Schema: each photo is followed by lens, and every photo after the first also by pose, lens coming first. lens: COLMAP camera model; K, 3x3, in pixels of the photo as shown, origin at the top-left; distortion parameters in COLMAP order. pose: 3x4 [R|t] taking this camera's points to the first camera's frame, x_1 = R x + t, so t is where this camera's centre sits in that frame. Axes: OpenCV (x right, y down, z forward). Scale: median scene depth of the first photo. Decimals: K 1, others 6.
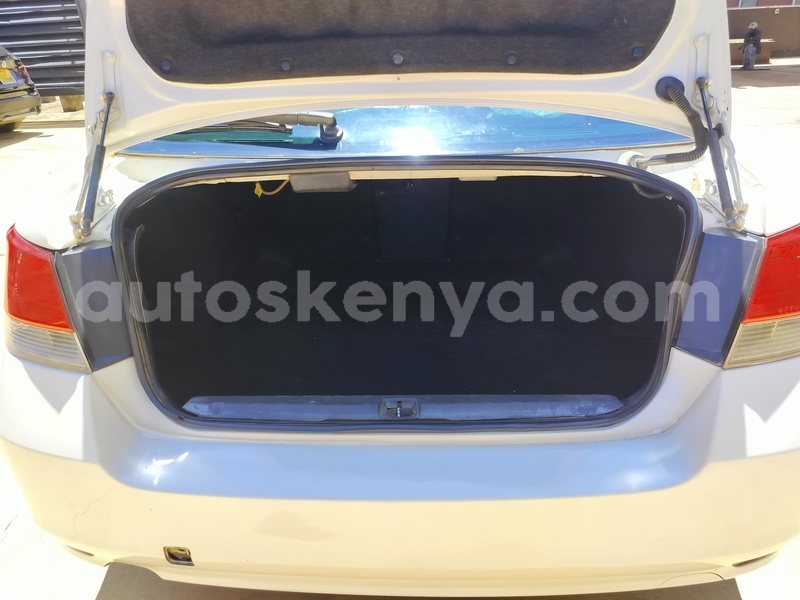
lens RADIAL K [[579.8, 0, 400.1], [0, 579.8, 294.5], [0, 0, 1]] dist [0.025448, -0.024228]
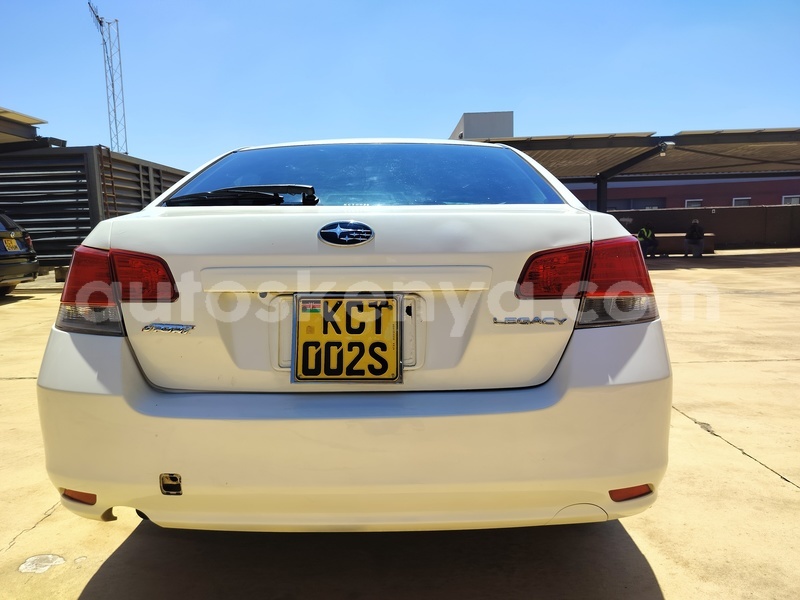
lens RADIAL K [[579.8, 0, 411.7], [0, 579.8, 278.7], [0, 0, 1]] dist [0.025448, -0.024228]
pose [[0.998168, 0.011873, 0.059322, 0.054253], [0.008912, 0.941000, -0.338289, 0.433539], [-0.059839, 0.338198, 0.939170, -0.336470]]
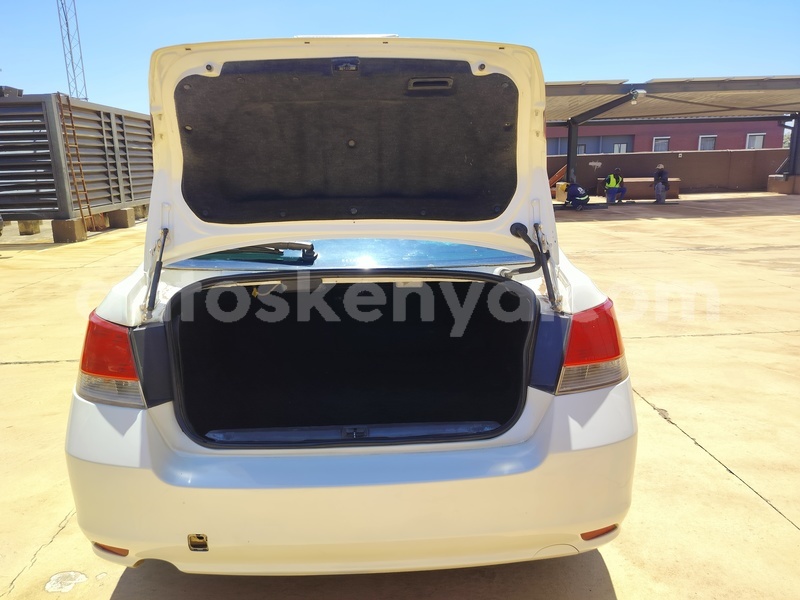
lens RADIAL K [[579.8, 0, 411.9], [0, 579.8, 272.0], [0, 0, 1]] dist [0.025448, -0.024228]
pose [[0.993645, 0.002150, 0.112539, -0.024085], [0.025127, 0.970351, -0.240389, 0.155270], [-0.109719, 0.241689, 0.964131, -0.540950]]
